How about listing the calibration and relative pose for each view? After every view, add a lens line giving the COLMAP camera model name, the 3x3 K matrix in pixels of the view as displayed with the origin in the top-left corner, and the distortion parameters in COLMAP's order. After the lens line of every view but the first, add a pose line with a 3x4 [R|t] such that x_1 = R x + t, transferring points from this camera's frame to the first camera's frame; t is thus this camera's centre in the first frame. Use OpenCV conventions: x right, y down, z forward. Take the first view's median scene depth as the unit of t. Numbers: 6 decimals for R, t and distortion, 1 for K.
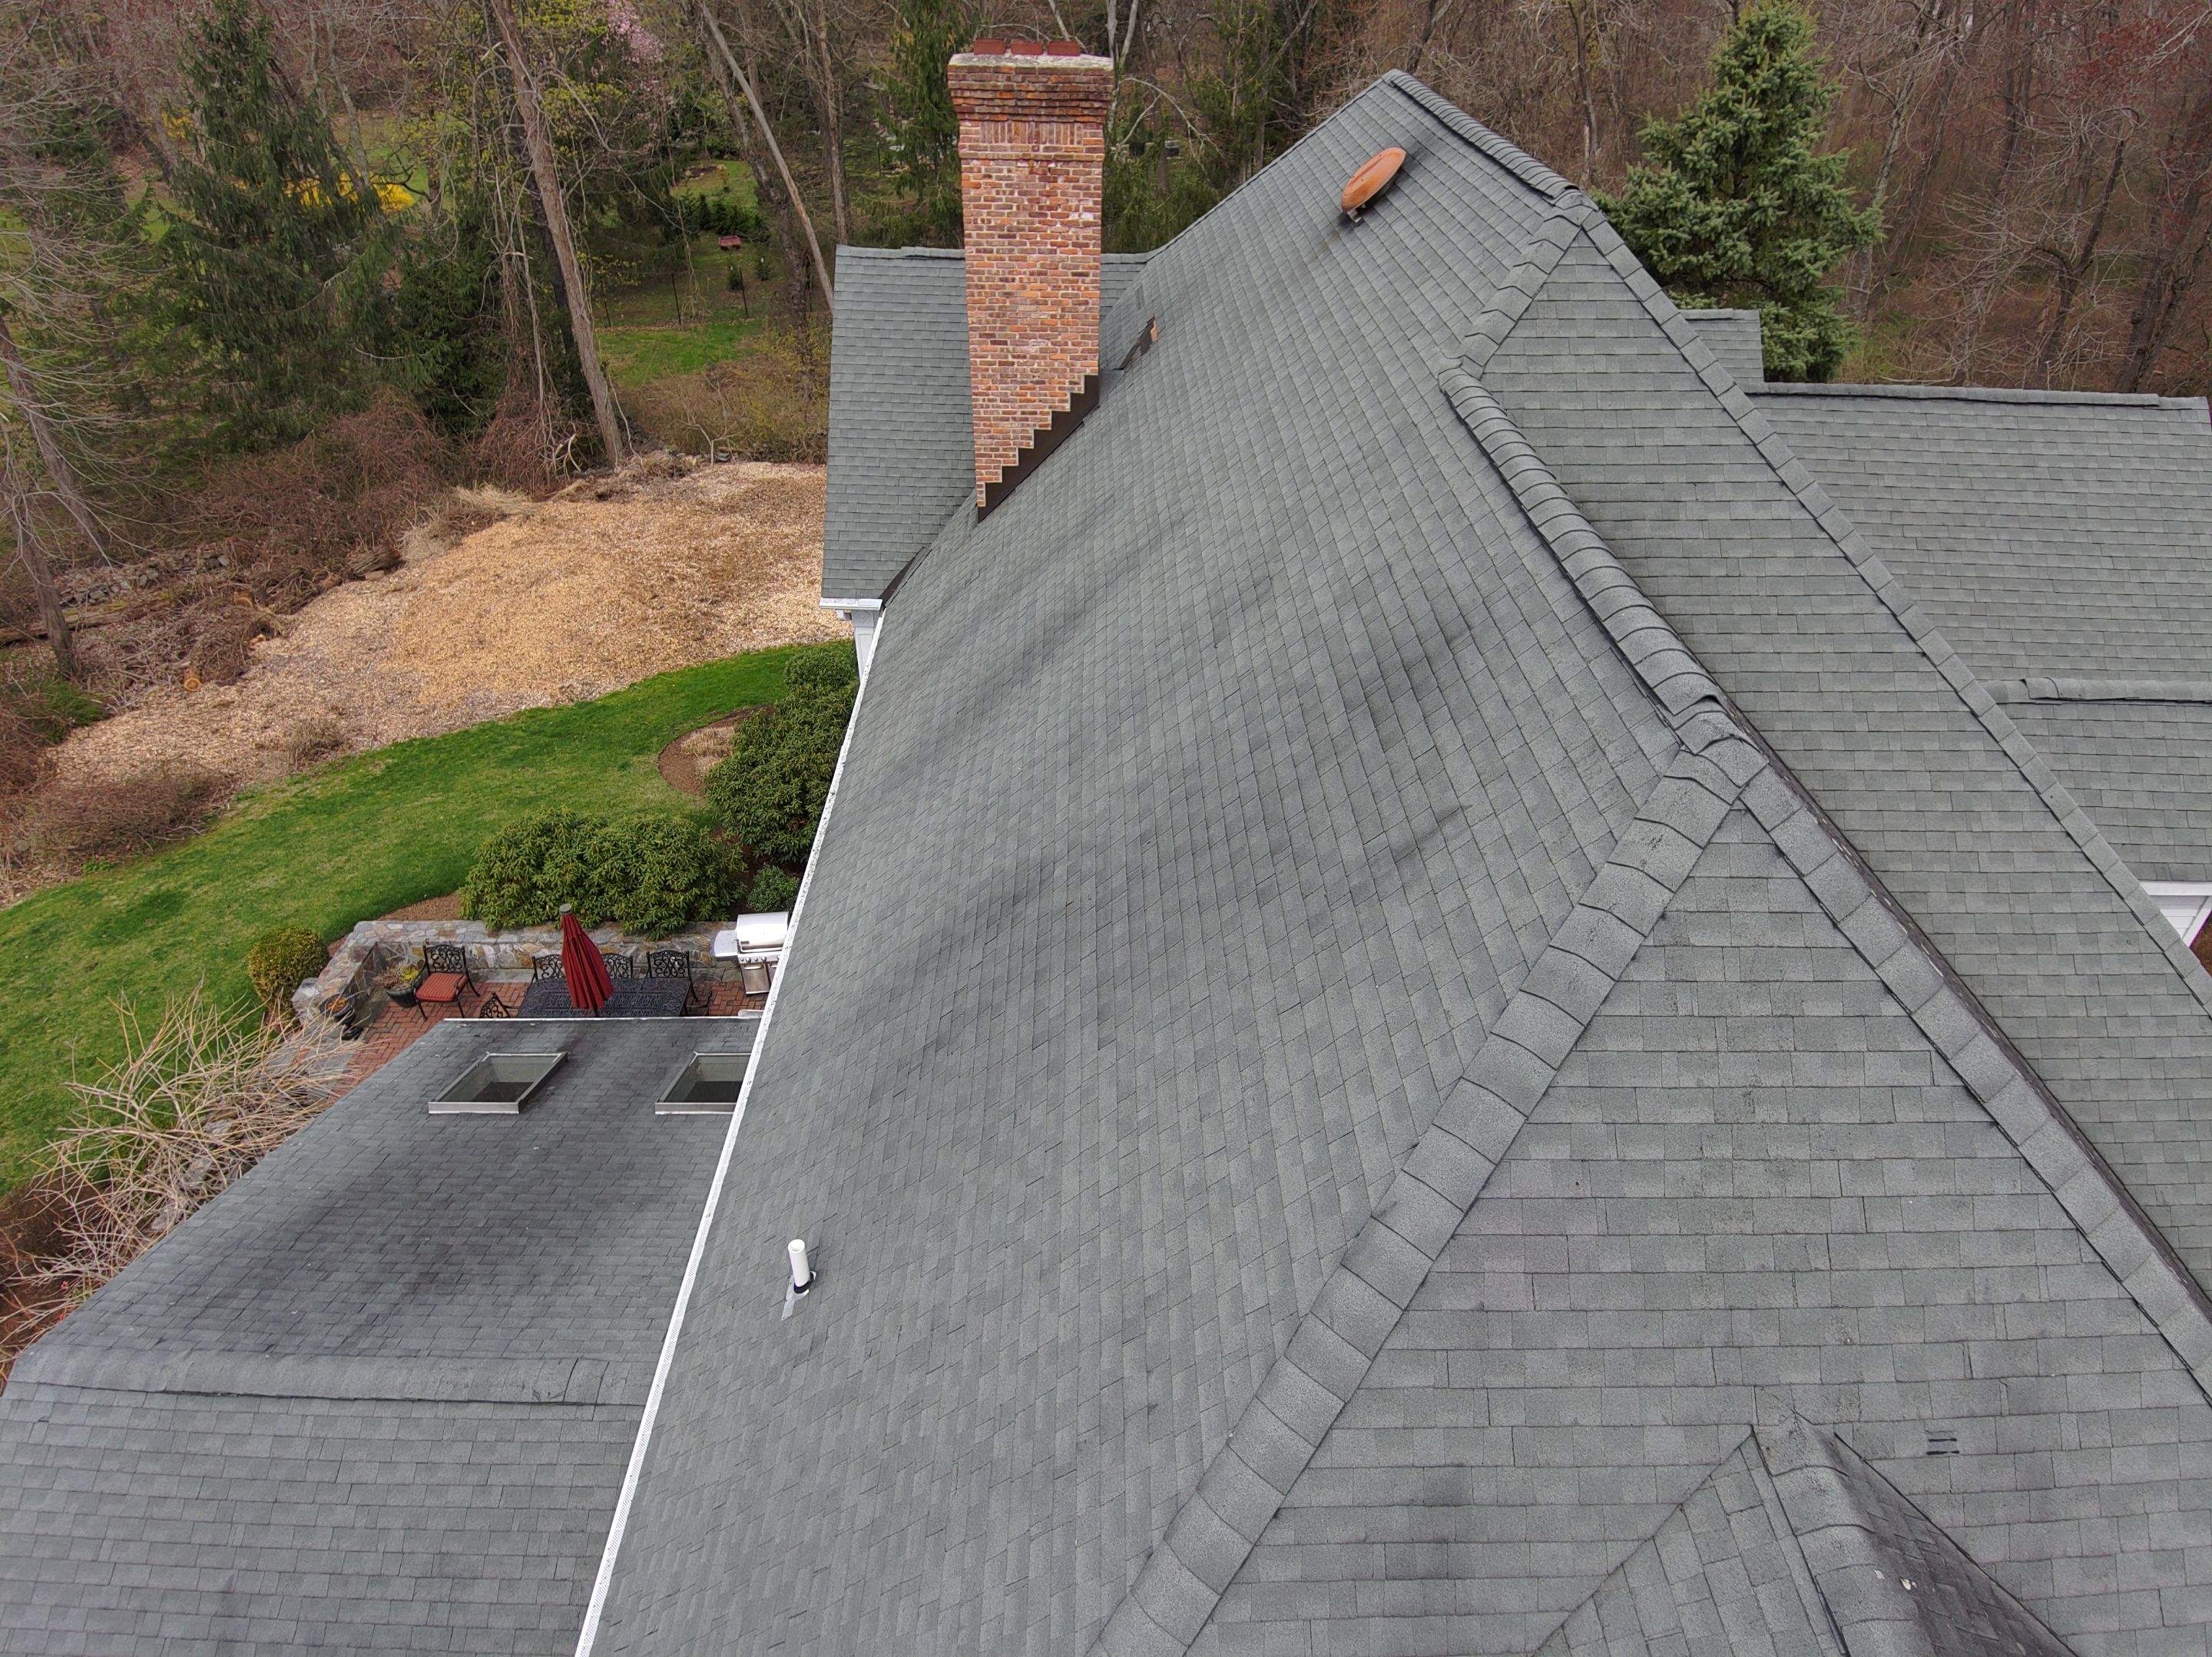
lens RADIAL K [[1307.3, 0, 1116.9], [0, 1307.3, 830.4], [0, 0, 1]] dist [0.061771, -0.085984]
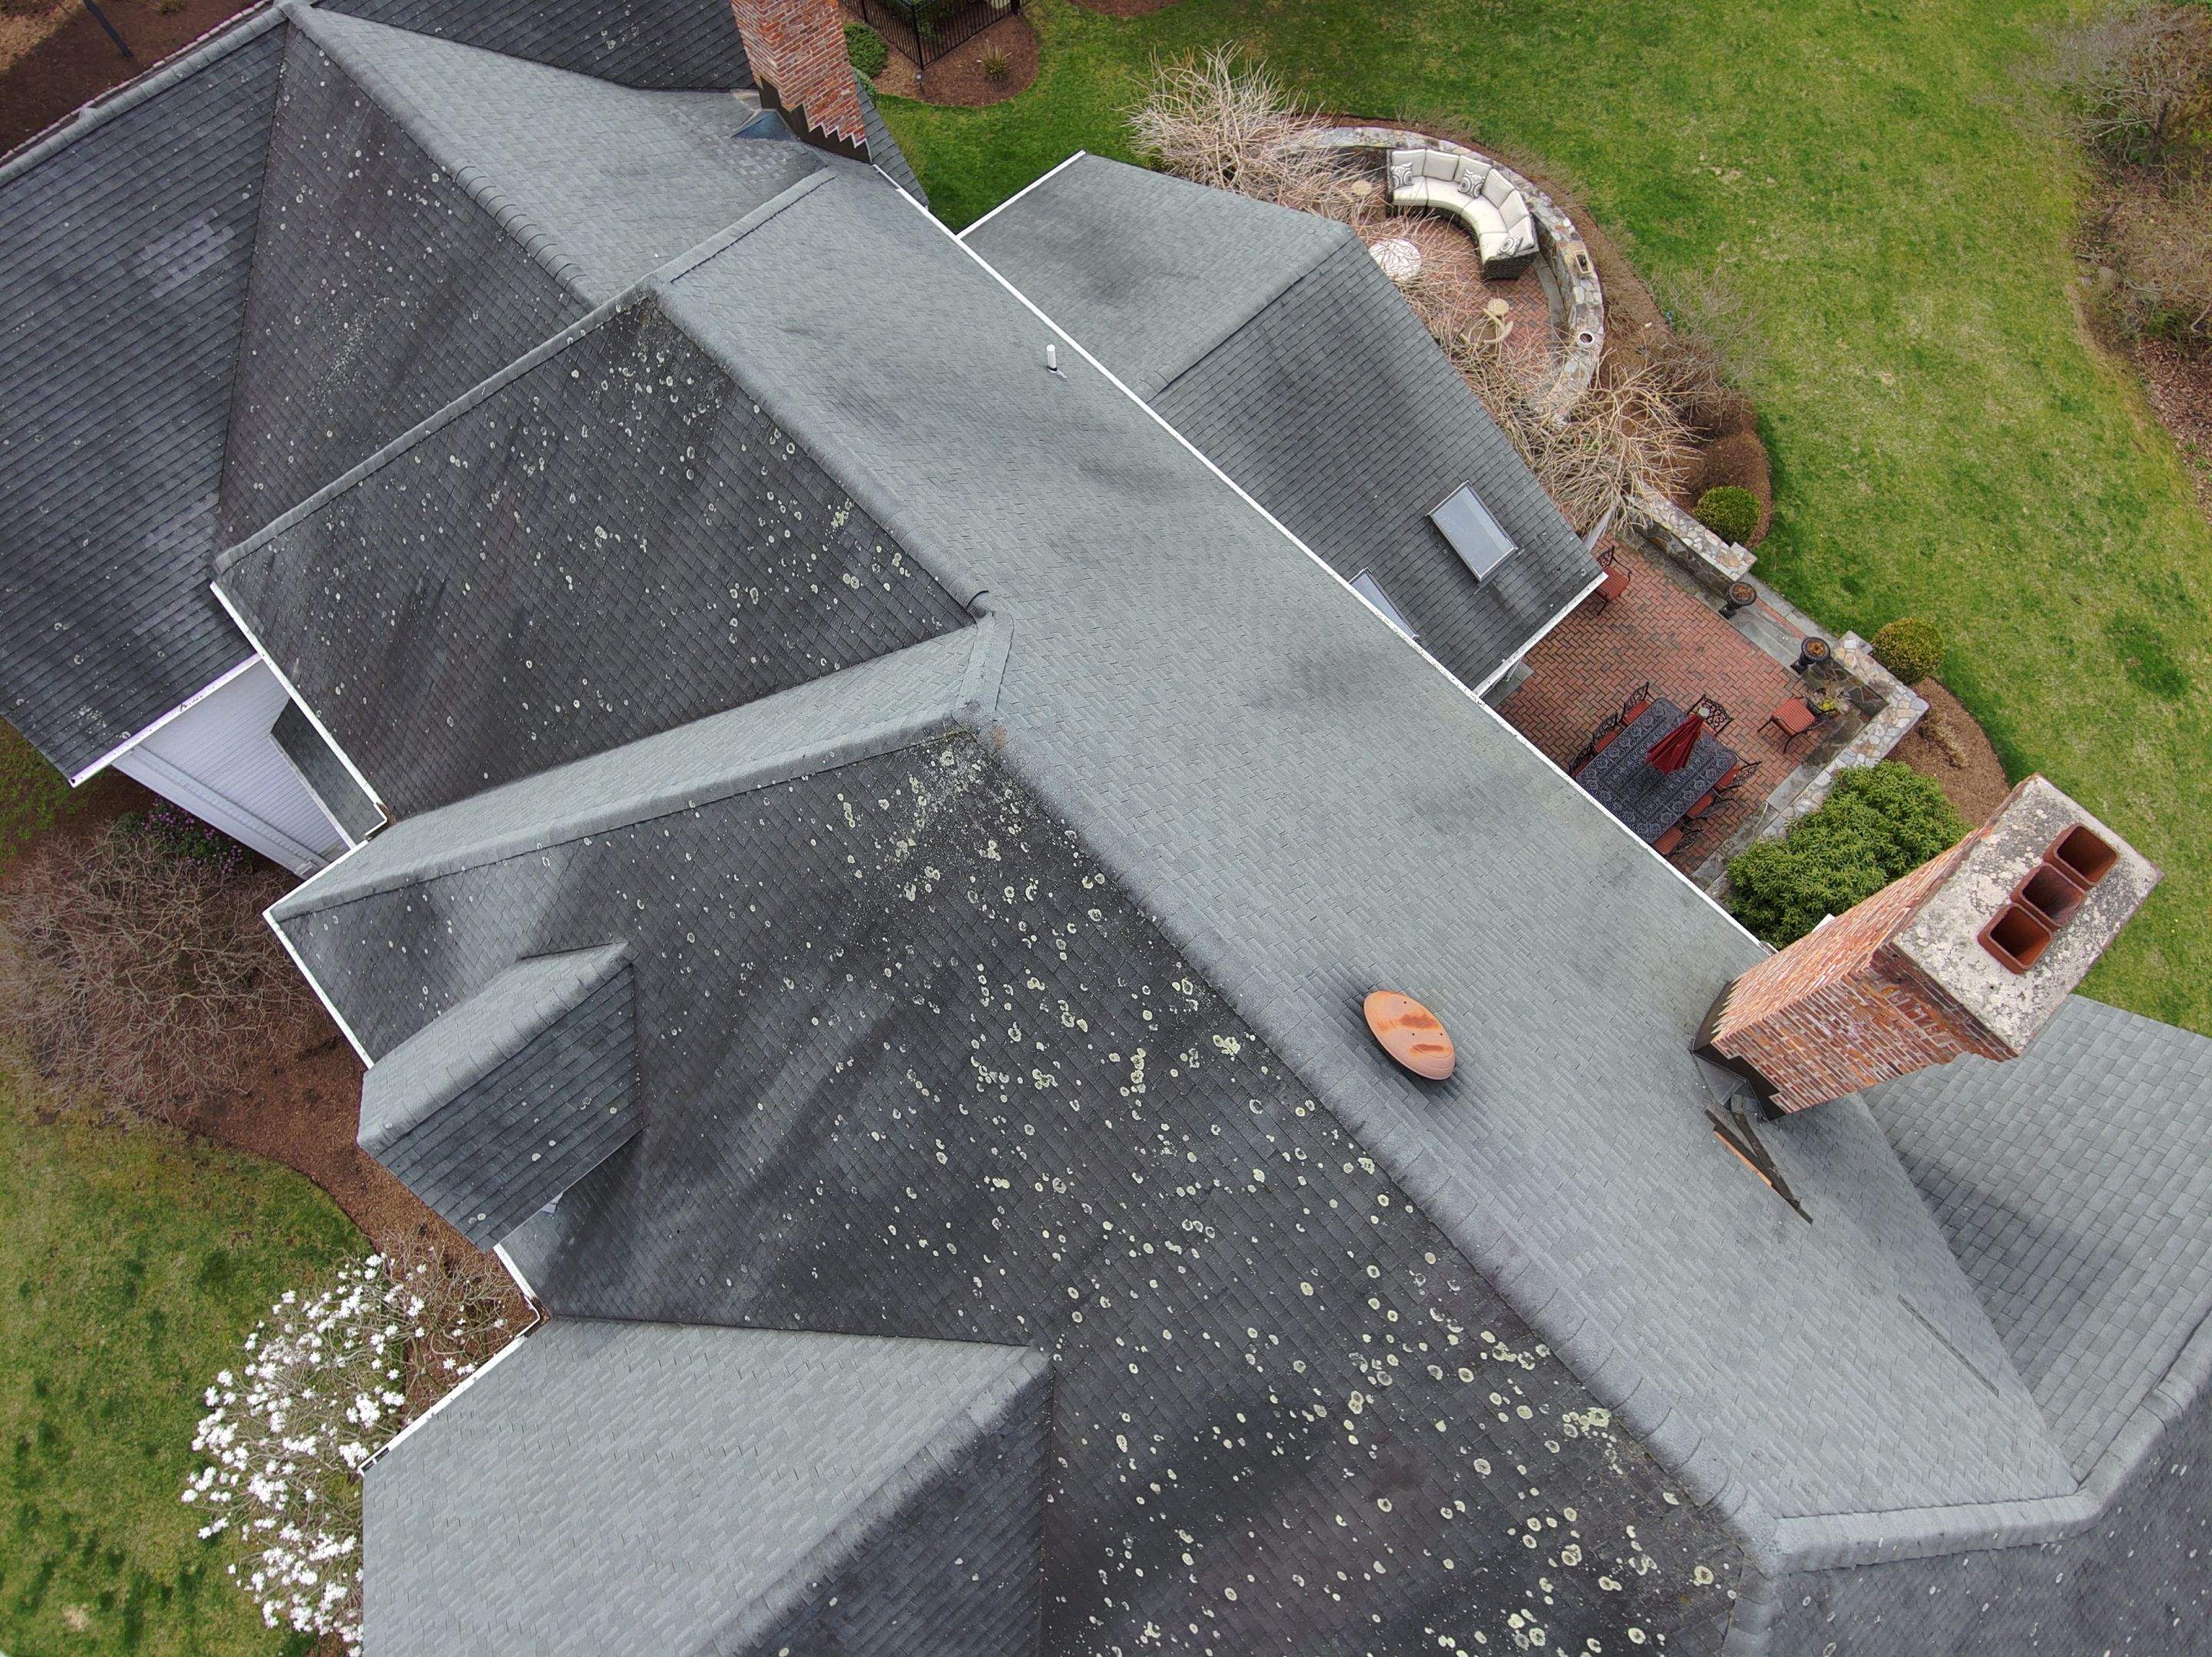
lens RADIAL K [[1317.5, 0, 1092.2], [0, 1317.5, 832.7], [0, 0, 1]] dist [0.031699, -0.058733]
pose [[-0.751150, 0.612228, -0.246882, 0.275778], [-0.387923, -0.106776, 0.915486, -0.680715], [0.534125, 0.783438, 0.317703, 0.383247]]
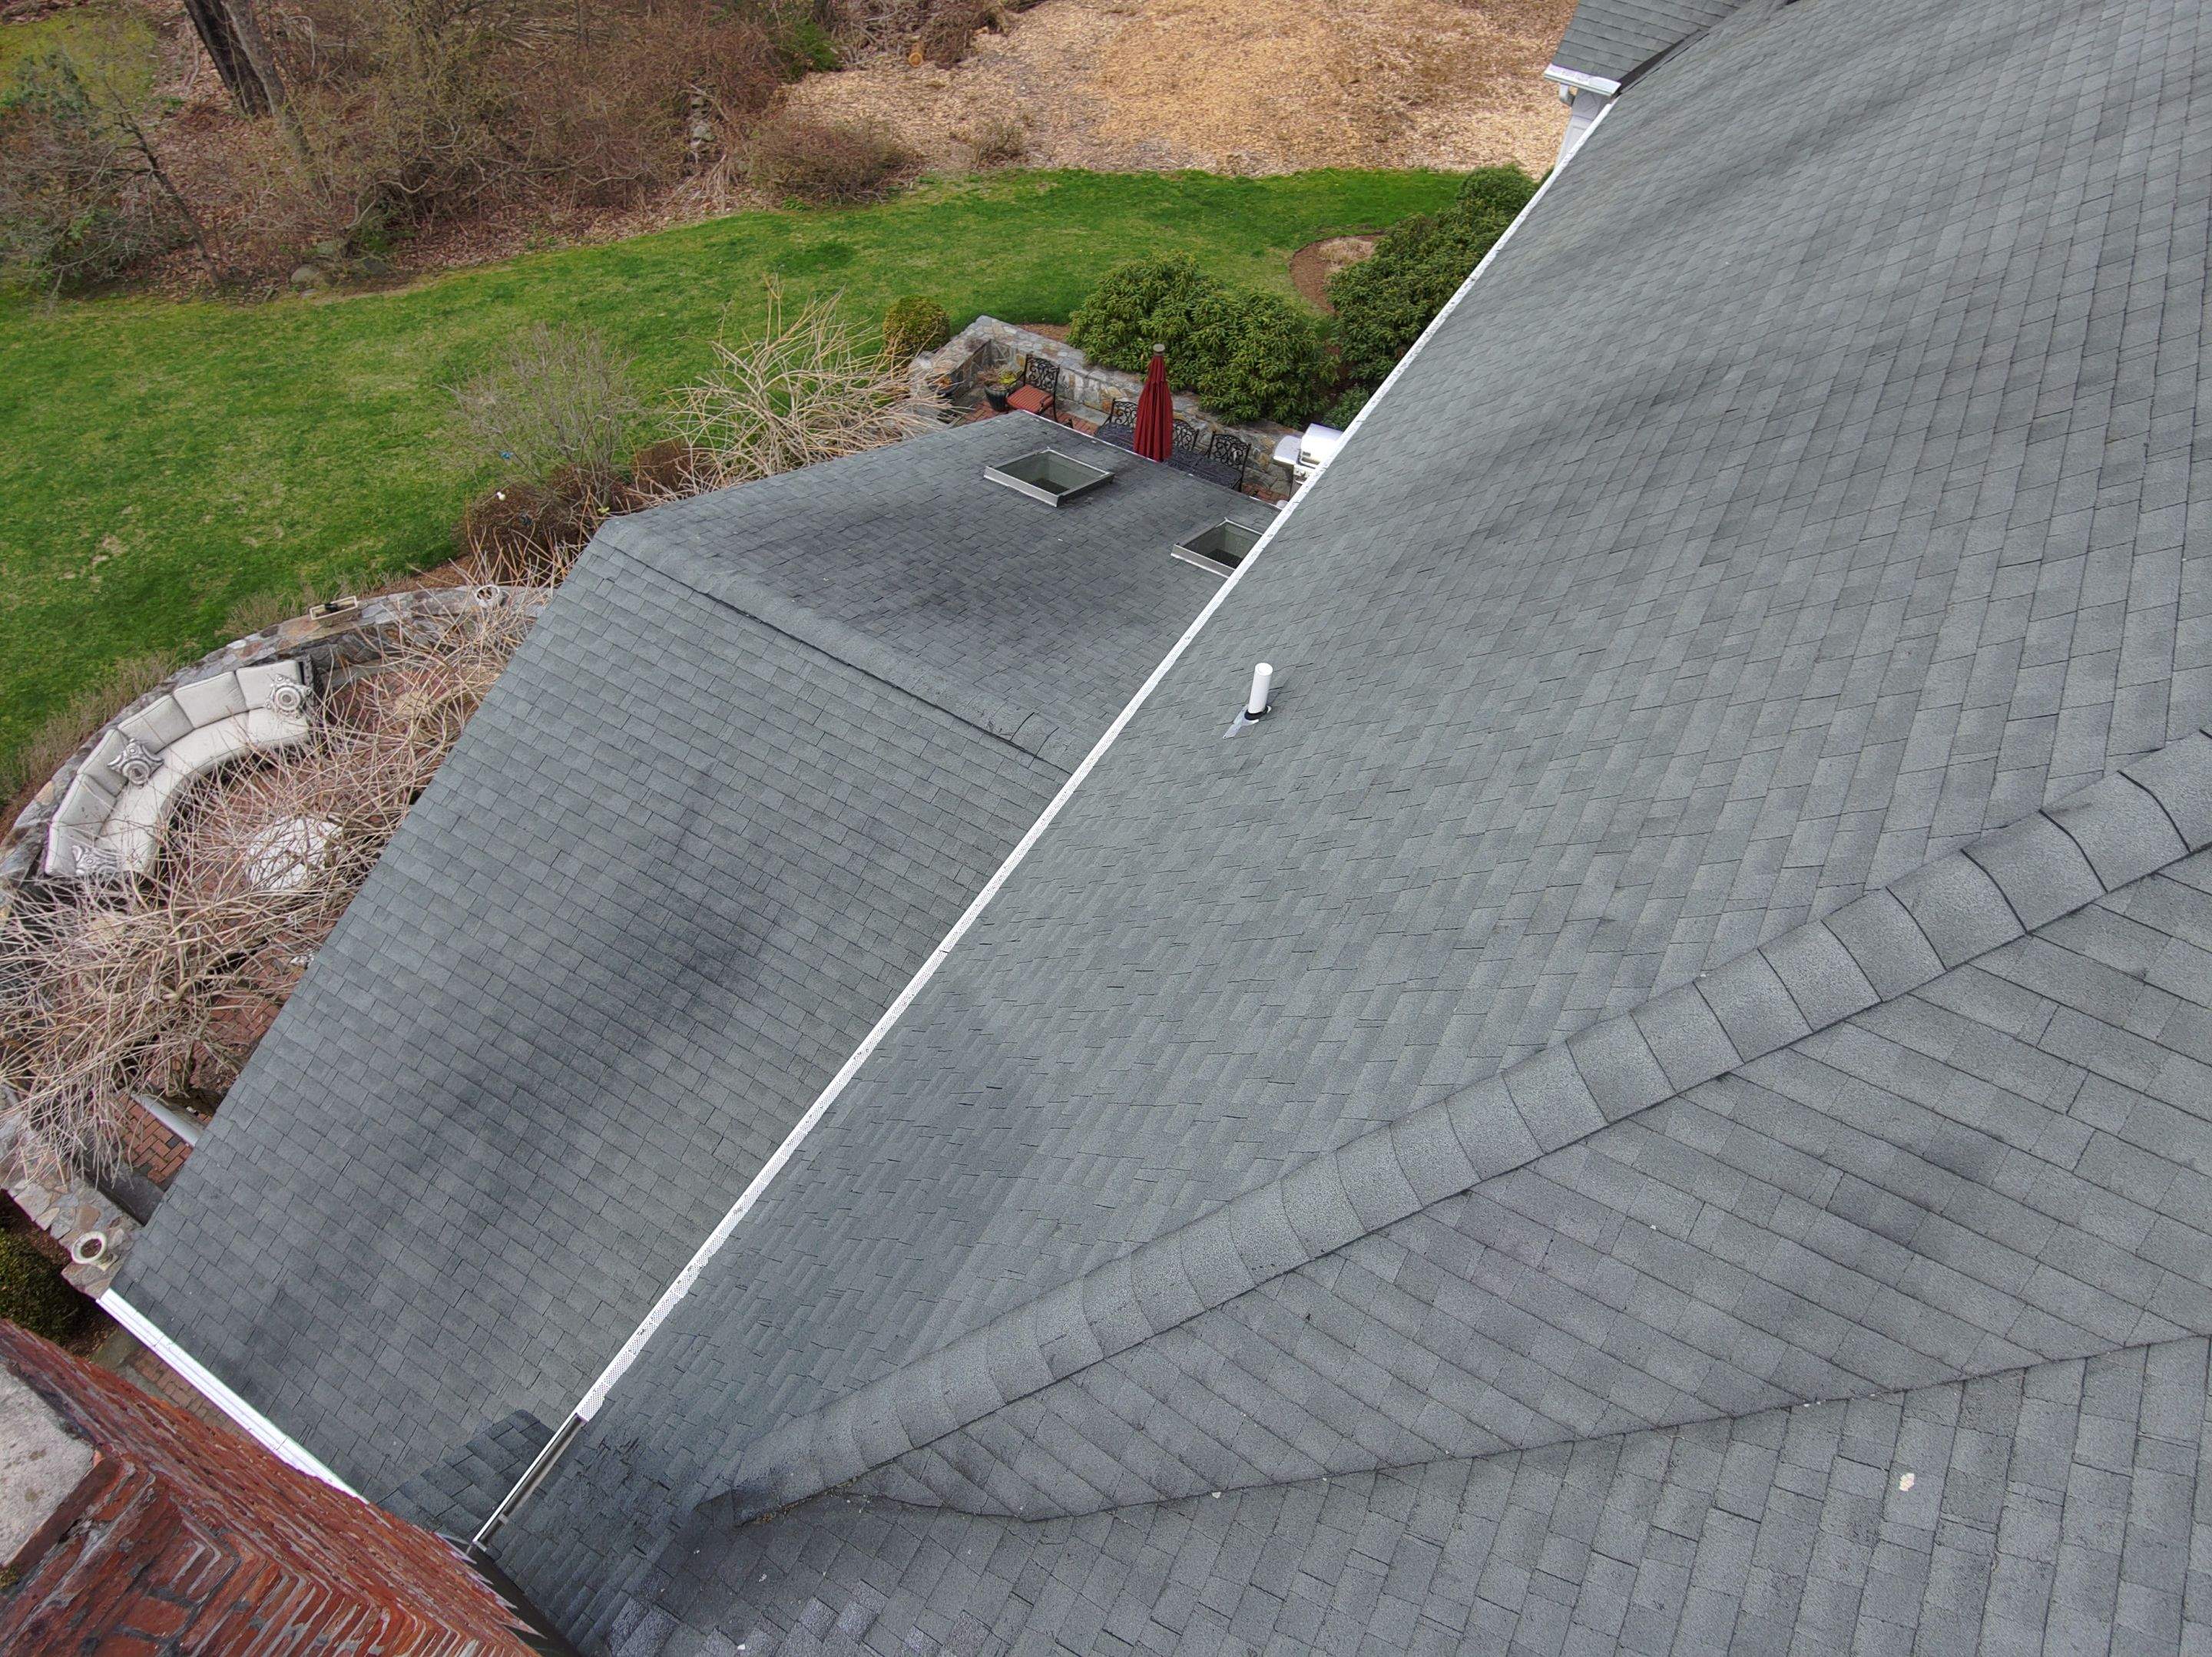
lens RADIAL K [[1307.3, 0, 1112.0], [0, 1307.3, 841.1], [0, 0, 1]] dist [0.061771, -0.085984]
pose [[0.856143, 0.417553, -0.304415, -0.002092], [-0.313440, 0.887991, 0.336493, 0.057647], [0.410822, -0.192670, 0.891125, 0.046086]]
